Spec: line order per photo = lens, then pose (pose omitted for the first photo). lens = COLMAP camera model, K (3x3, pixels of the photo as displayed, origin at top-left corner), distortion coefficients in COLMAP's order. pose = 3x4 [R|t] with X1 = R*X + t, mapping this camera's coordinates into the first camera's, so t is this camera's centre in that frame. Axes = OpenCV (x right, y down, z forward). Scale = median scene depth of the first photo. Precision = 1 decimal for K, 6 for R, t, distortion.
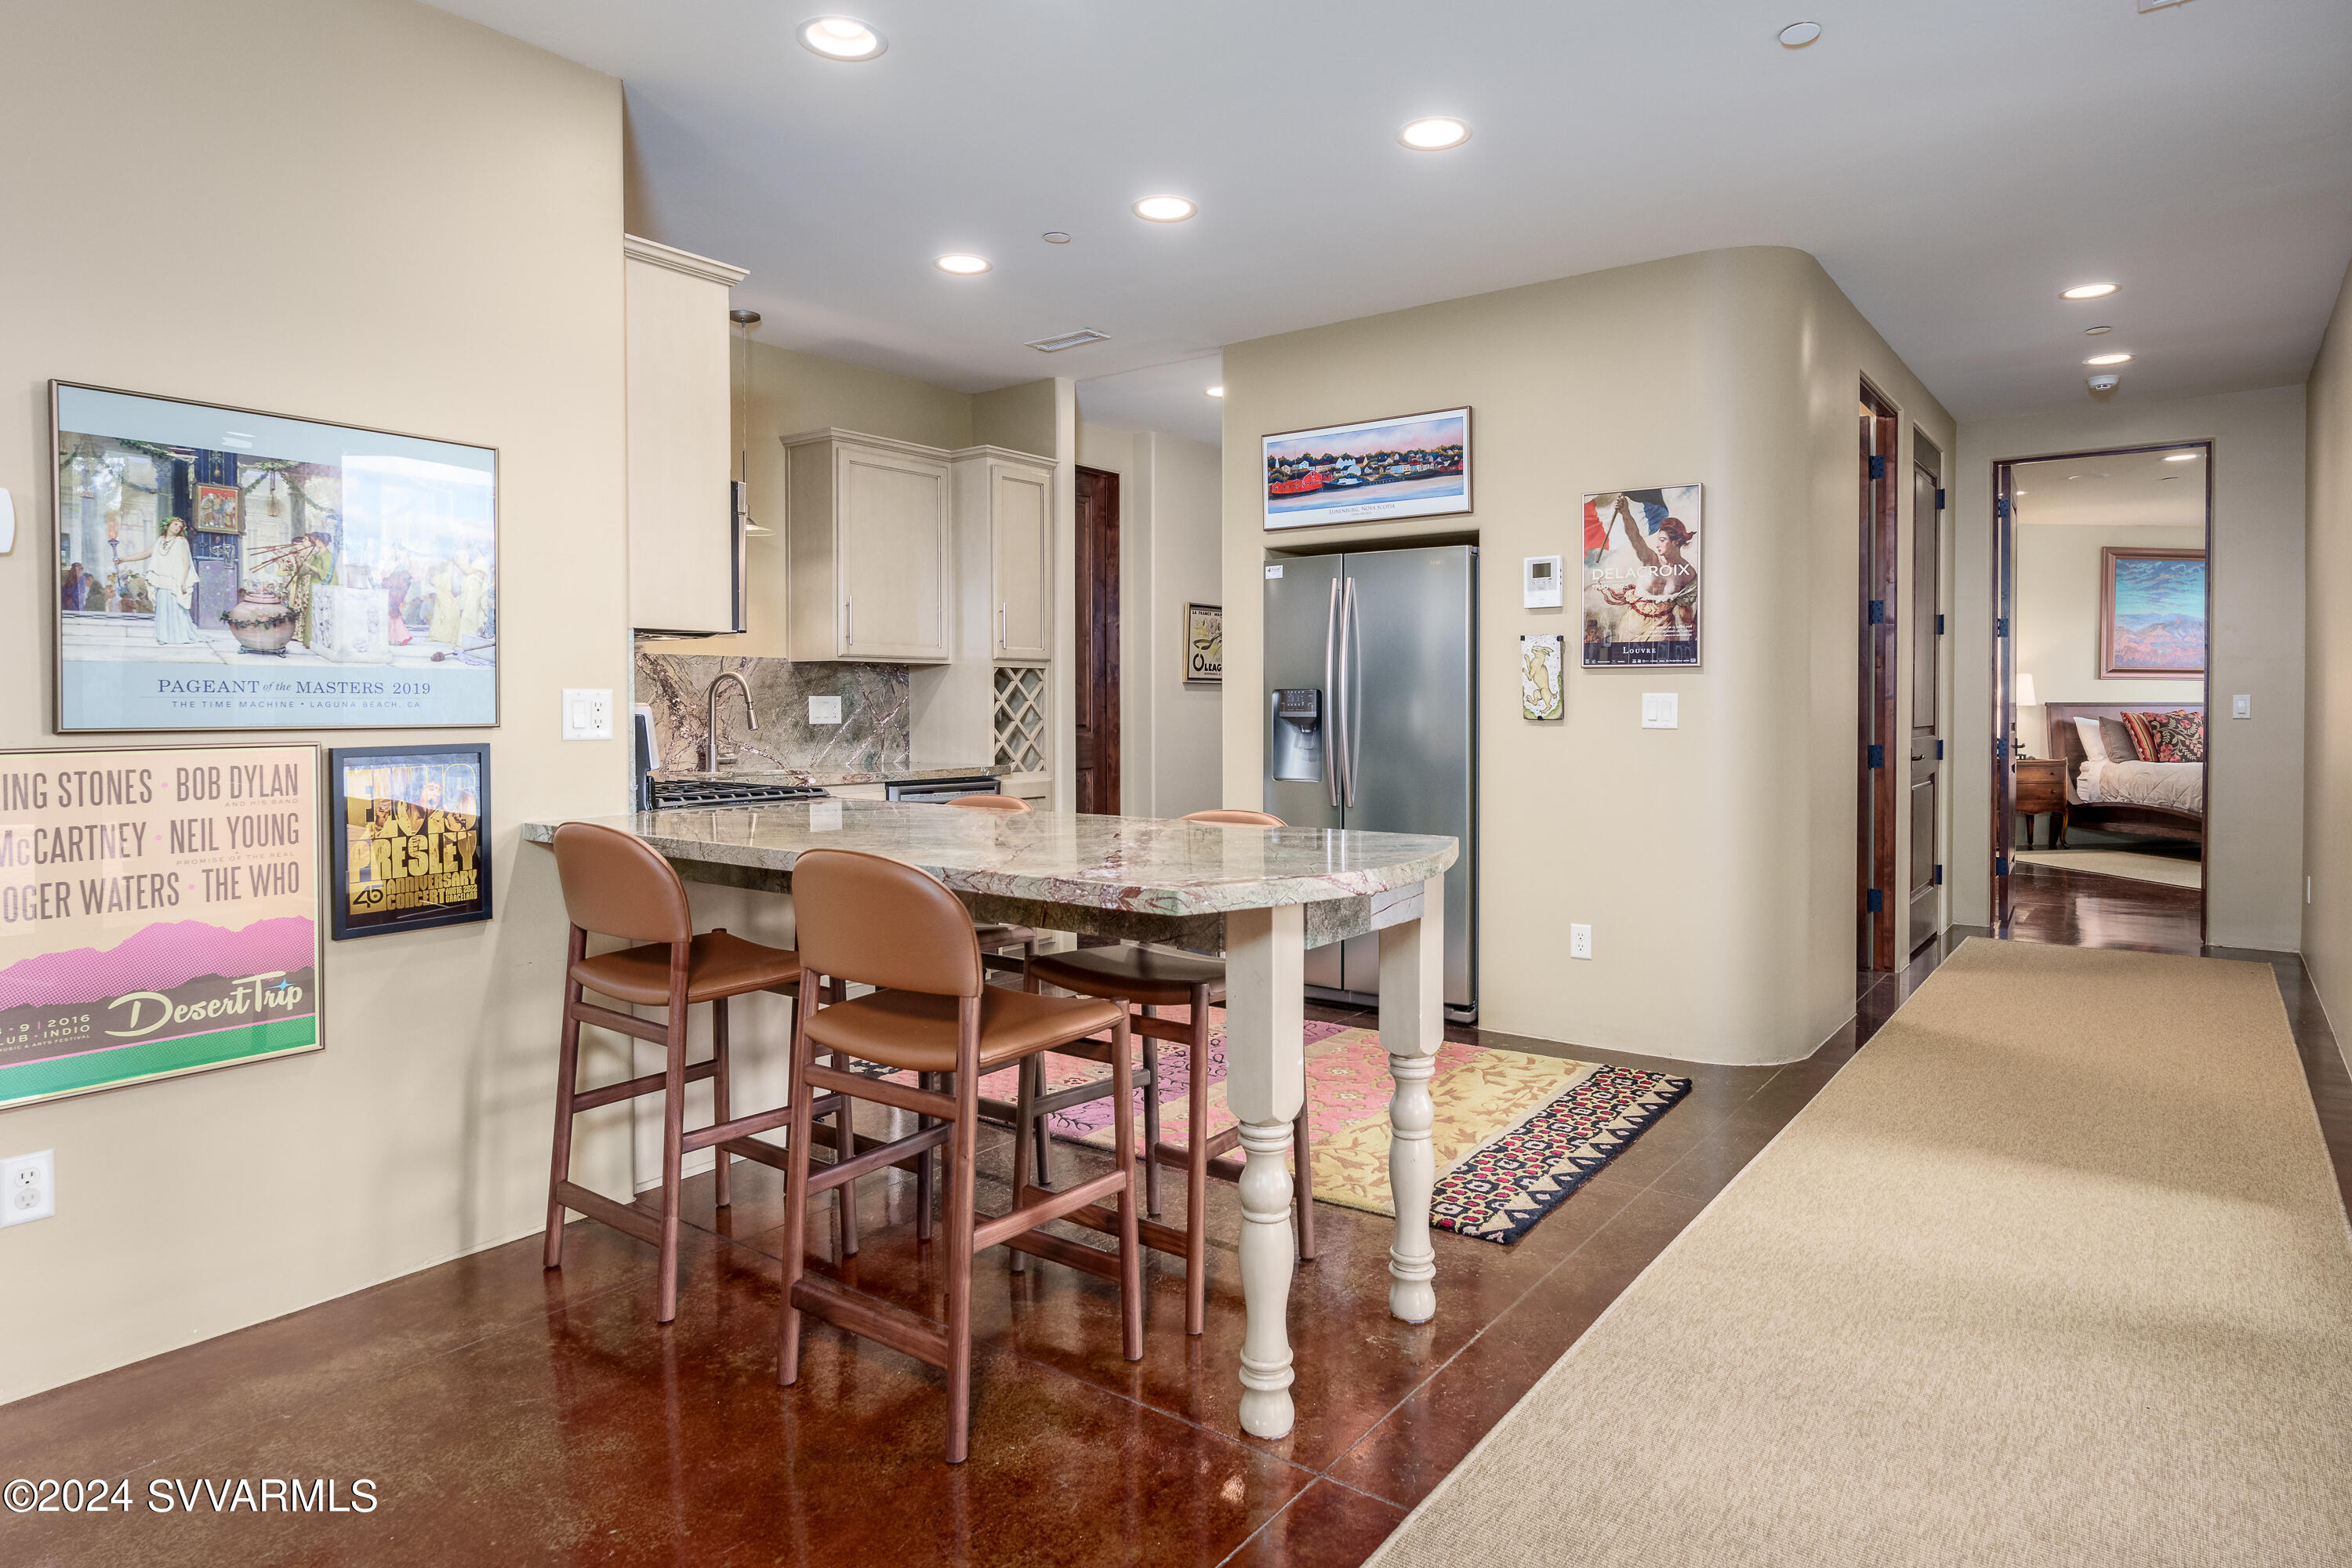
lens RADIAL K [[1319.6, 0, 1212.1], [0, 1319.6, 737.1], [0, 0, 1]] dist [0.002819, -0.000002]
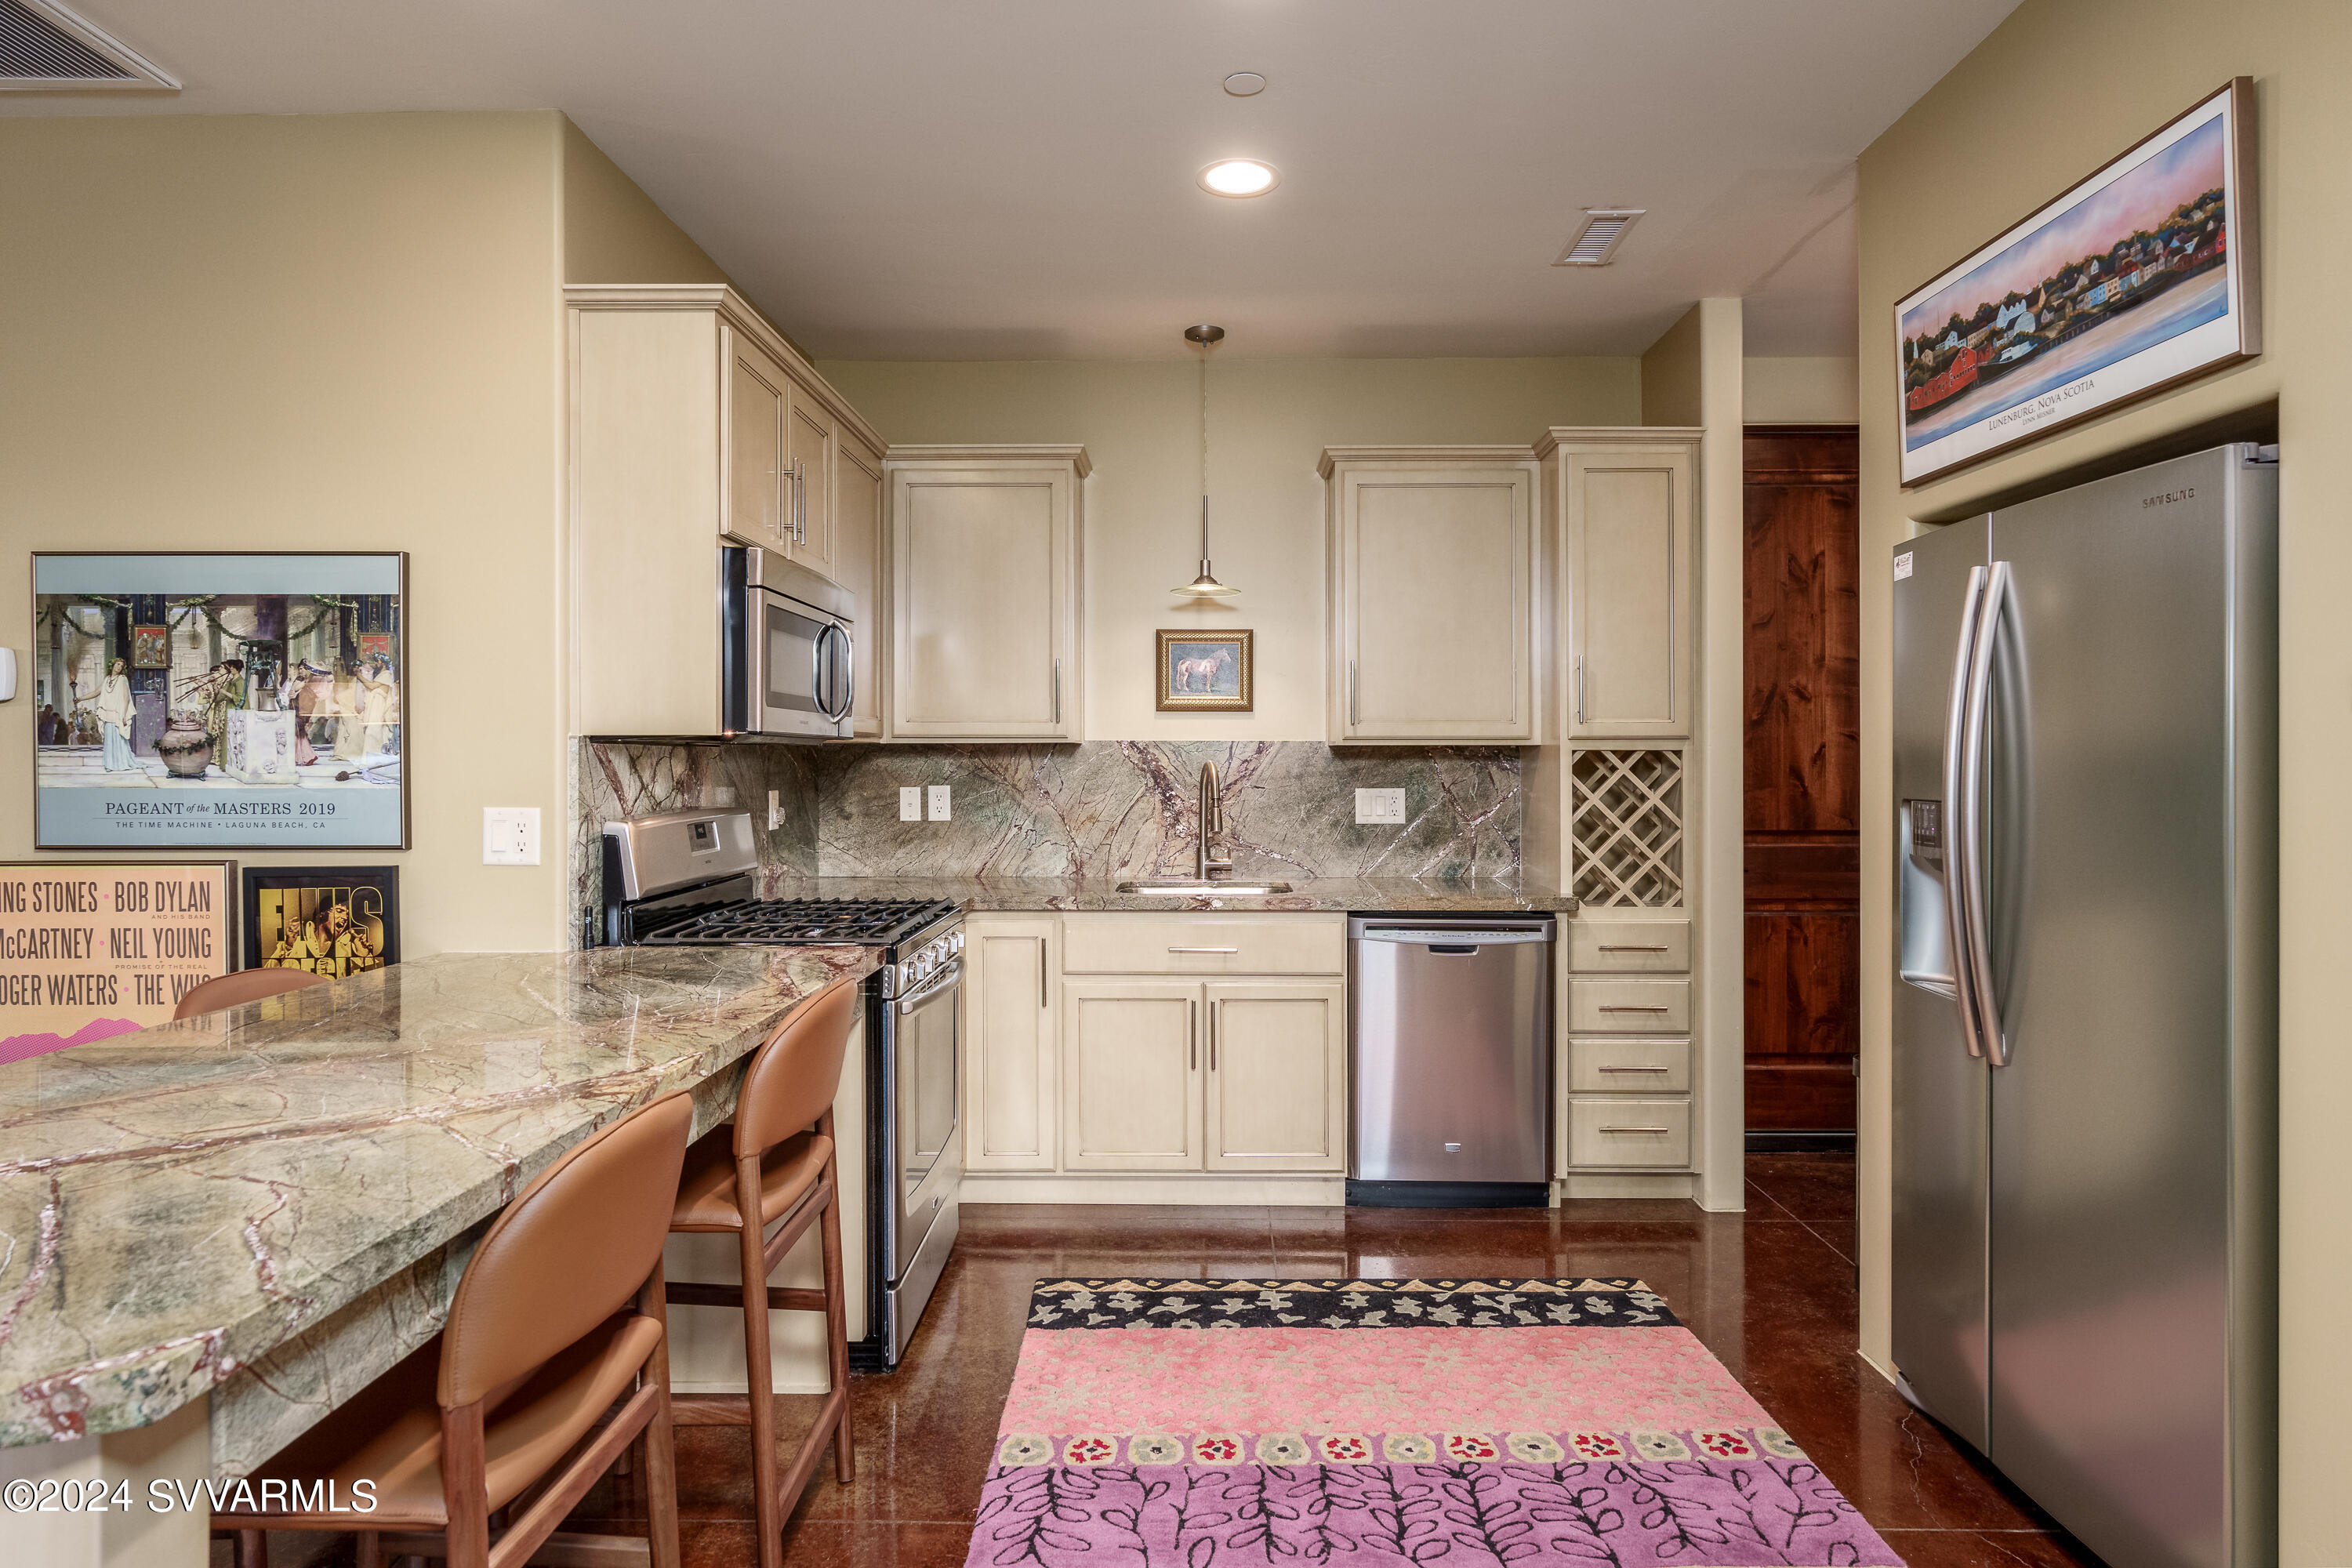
lens RADIAL K [[1319.6, 0, 1174.7], [0, 1319.6, 760.8], [0, 0, 1]] dist [0.002819, -0.000002]
pose [[0.587547, 0.003628, -0.809182, 0.575969], [-0.022426, 0.999679, -0.011801, -0.076359], [0.808879, 0.025080, 0.587440, 0.948251]]
